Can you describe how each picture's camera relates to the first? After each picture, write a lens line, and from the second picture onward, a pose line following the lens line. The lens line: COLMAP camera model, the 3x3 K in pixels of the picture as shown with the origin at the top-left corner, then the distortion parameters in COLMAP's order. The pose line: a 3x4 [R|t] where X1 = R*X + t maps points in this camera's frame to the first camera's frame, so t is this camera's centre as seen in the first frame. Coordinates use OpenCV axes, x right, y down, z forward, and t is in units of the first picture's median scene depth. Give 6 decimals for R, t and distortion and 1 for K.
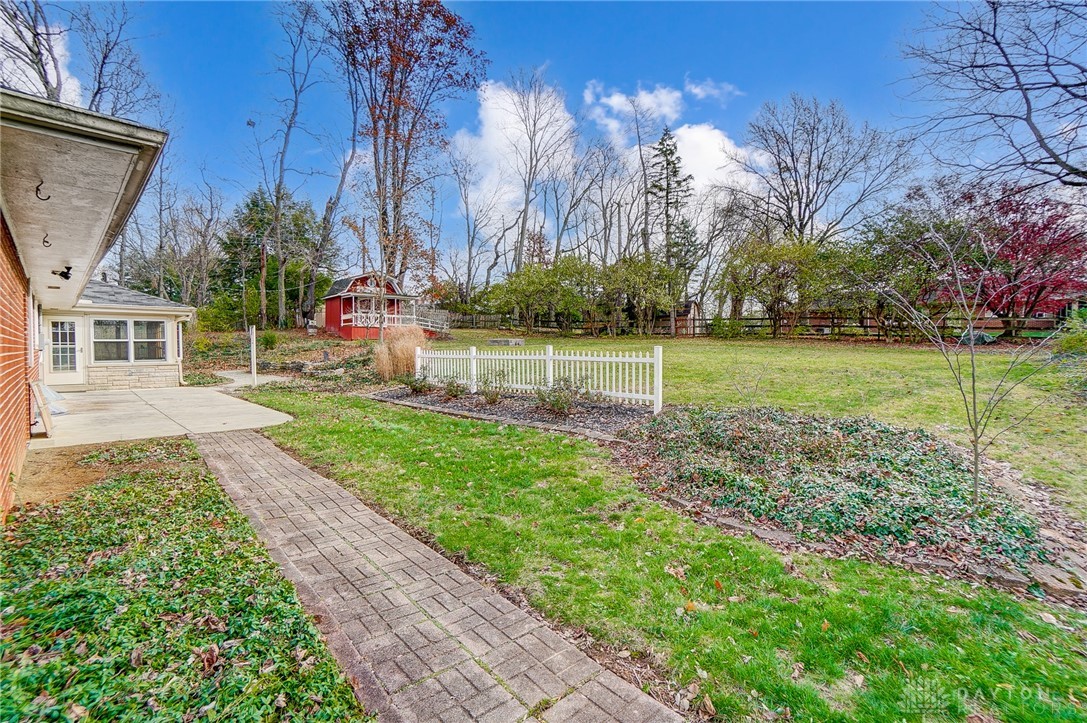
lens RADIAL K [[500.3, 0, 535.1], [0, 500.3, 358.6], [0, 0, 1]] dist [-0.063318, 0.025404]
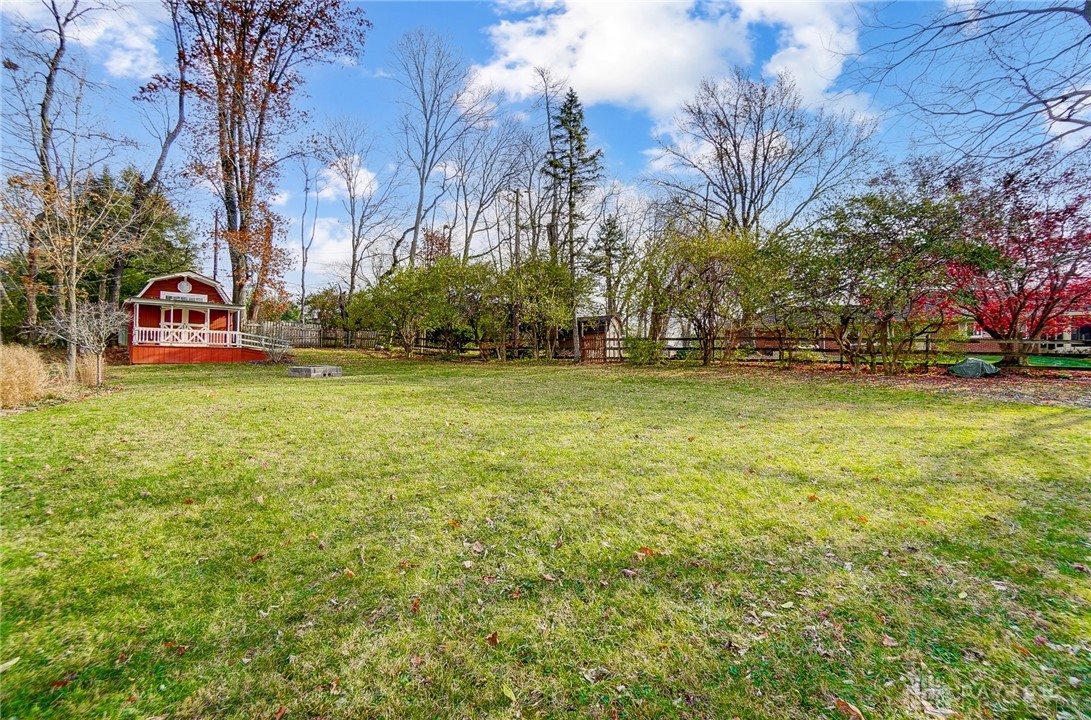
lens RADIAL K [[481.4, 0, 545.5], [0, 481.4, 360.0], [0, 0, 1]] dist [-0.031228, 0.000185]
pose [[0.997028, 0.004075, 0.076936, 0.170585], [-0.001933, 0.999609, -0.027897, -0.025510], [-0.077019, 0.027666, 0.996646, 0.267014]]
